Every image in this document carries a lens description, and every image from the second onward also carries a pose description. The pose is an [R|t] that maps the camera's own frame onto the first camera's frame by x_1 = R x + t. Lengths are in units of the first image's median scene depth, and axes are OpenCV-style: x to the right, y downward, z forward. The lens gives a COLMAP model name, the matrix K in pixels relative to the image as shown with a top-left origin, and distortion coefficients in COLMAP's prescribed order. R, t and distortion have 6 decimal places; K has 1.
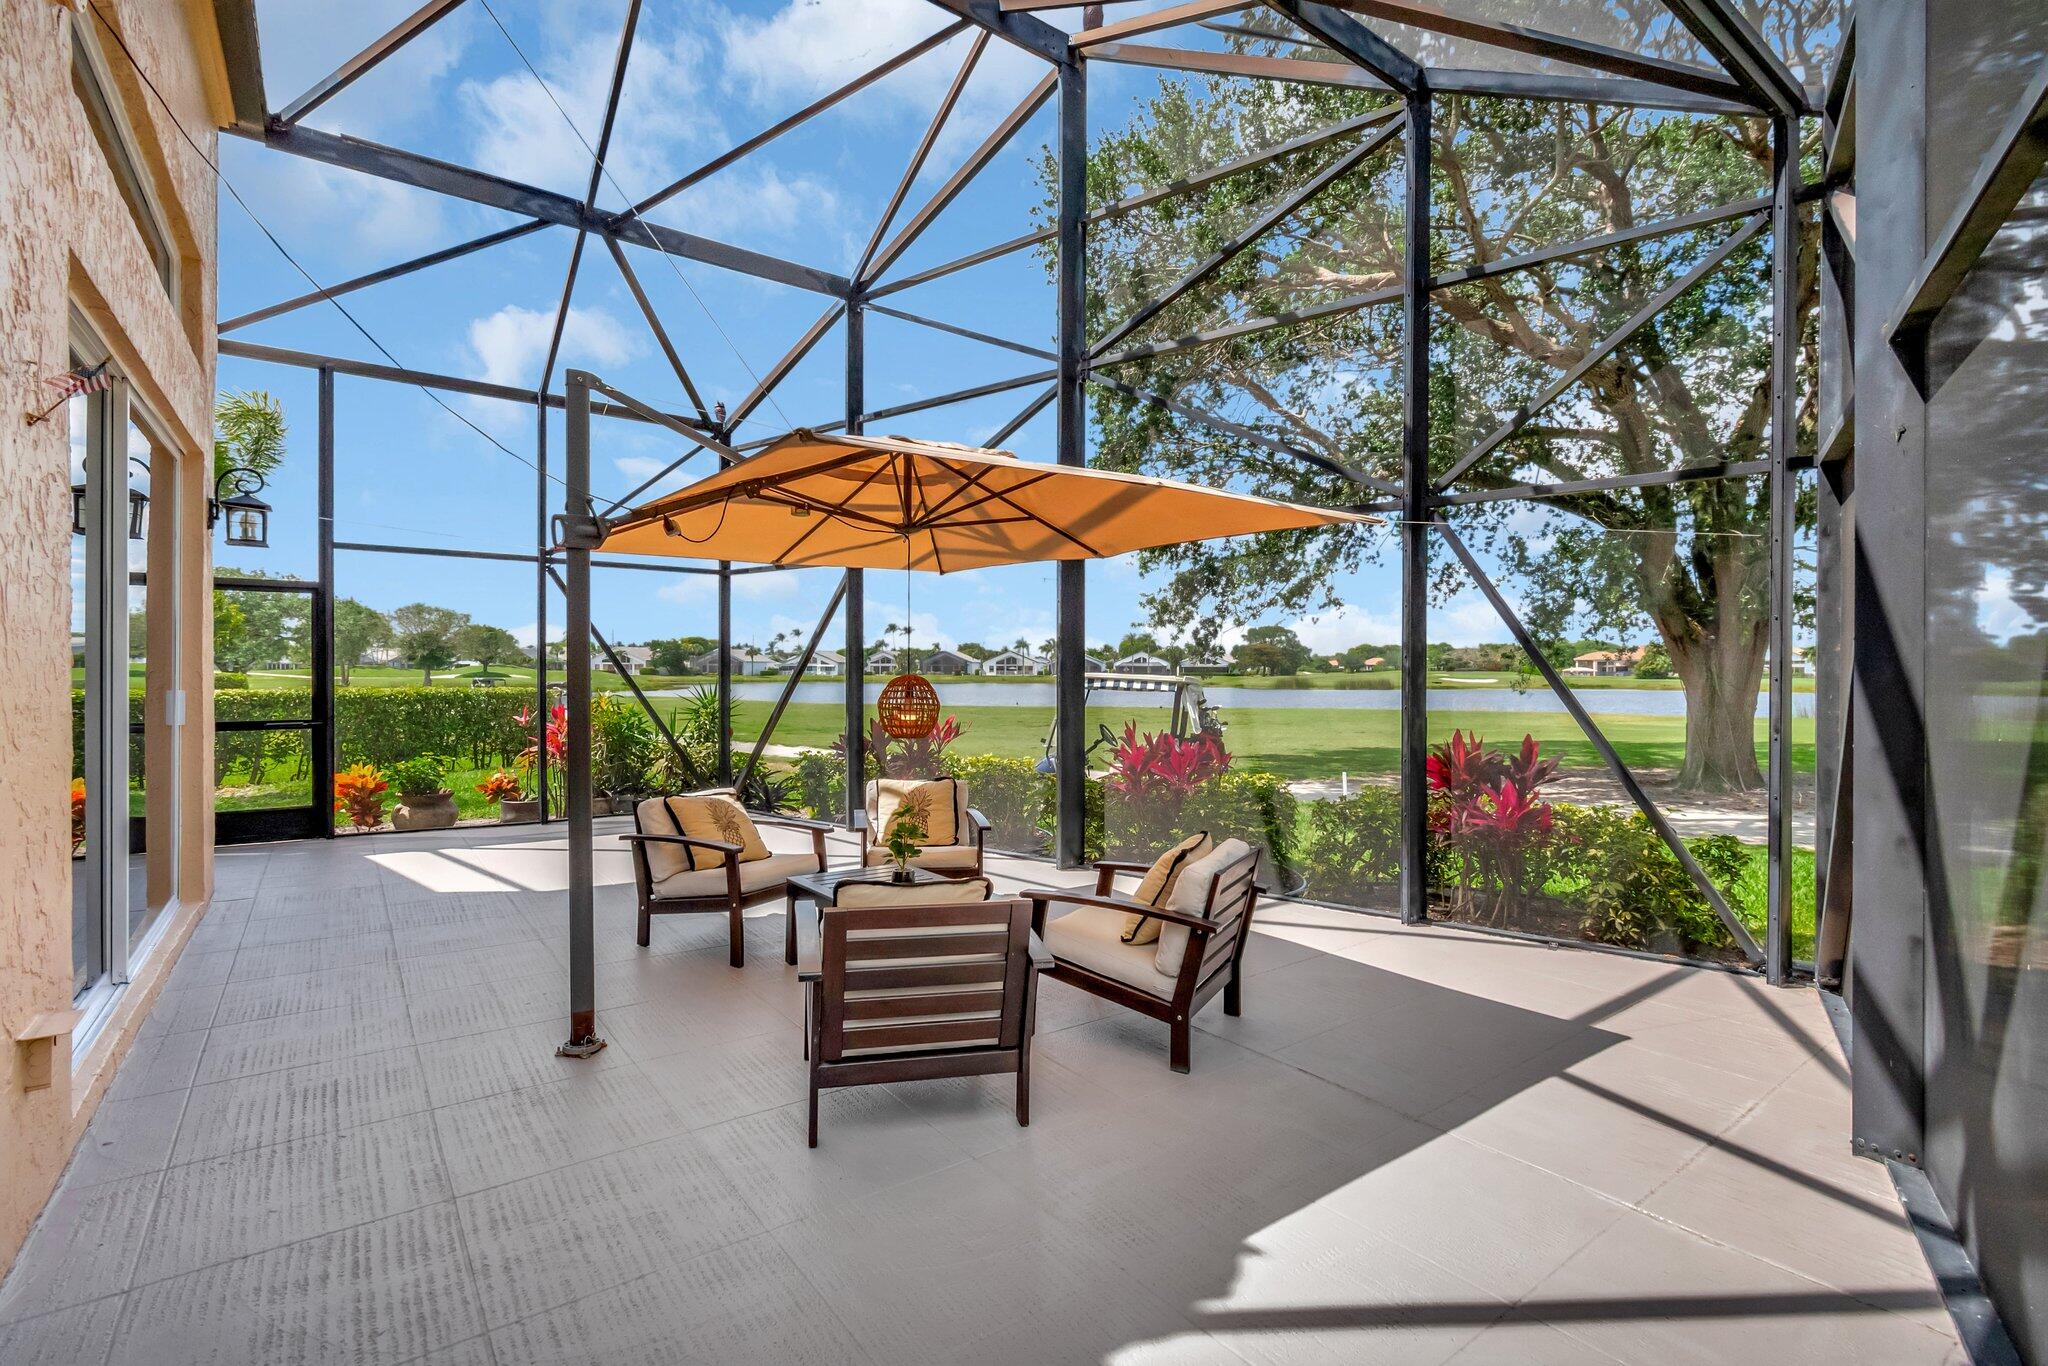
lens RADIAL K [[910.1, 0, 1015.0], [0, 910.1, 676.3], [0, 0, 1]] dist [0.002335, 0.000207]
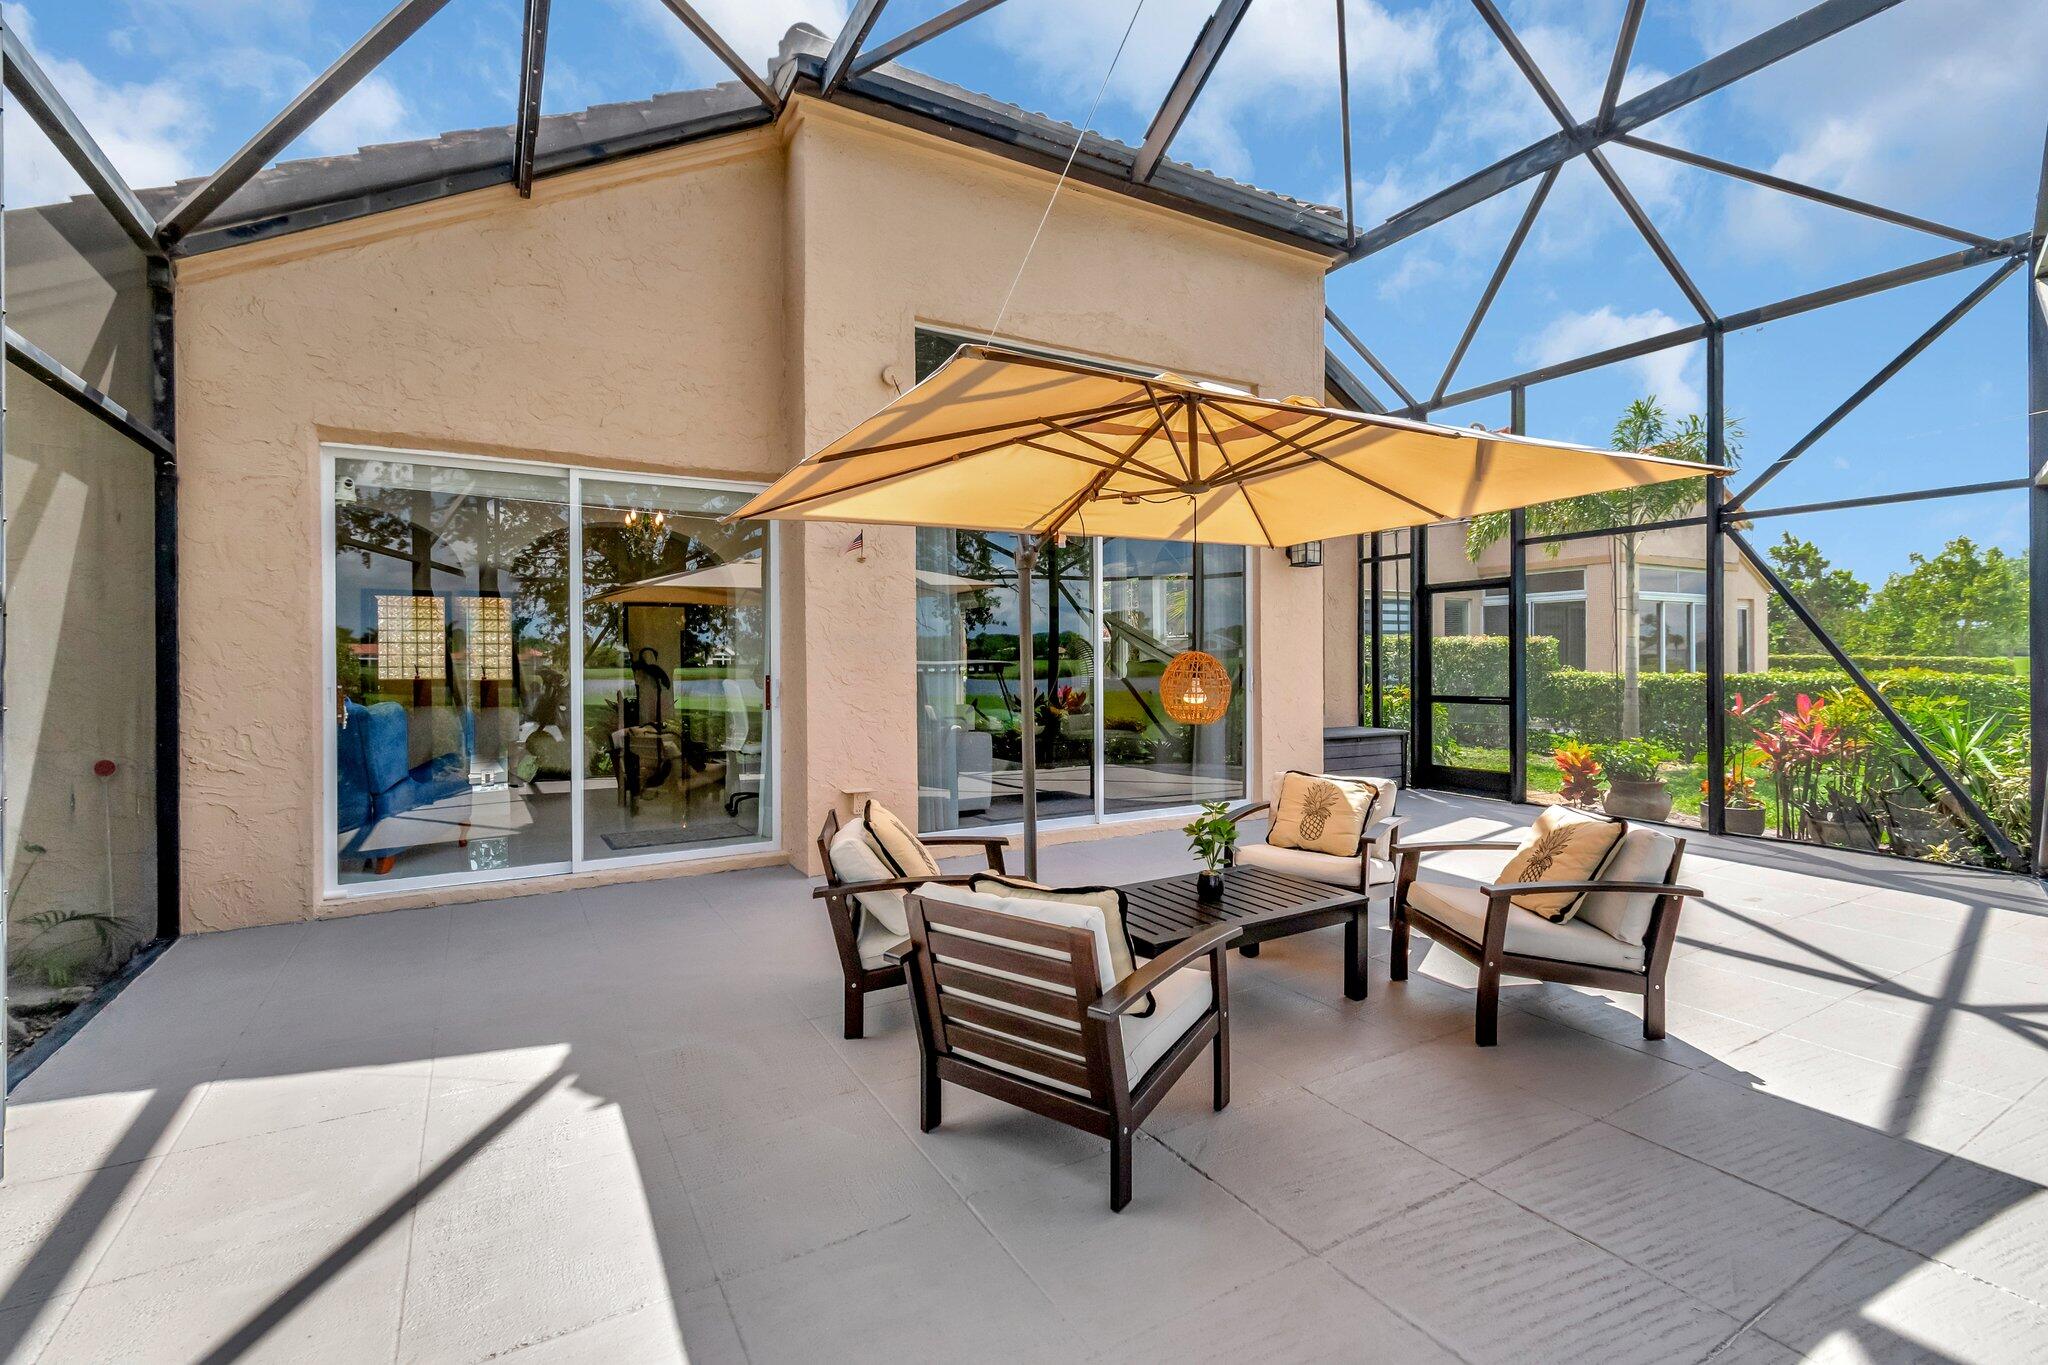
lens RADIAL K [[910.1, 0, 1015.9], [0, 910.1, 670.0], [0, 0, 1]] dist [0.002335, 0.000207]
pose [[-0.114077, 0.009071, -0.993430, 0.555267], [-0.002212, 0.999954, 0.009385, 0.004576], [0.993469, 0.003268, -0.114052, 0.657080]]
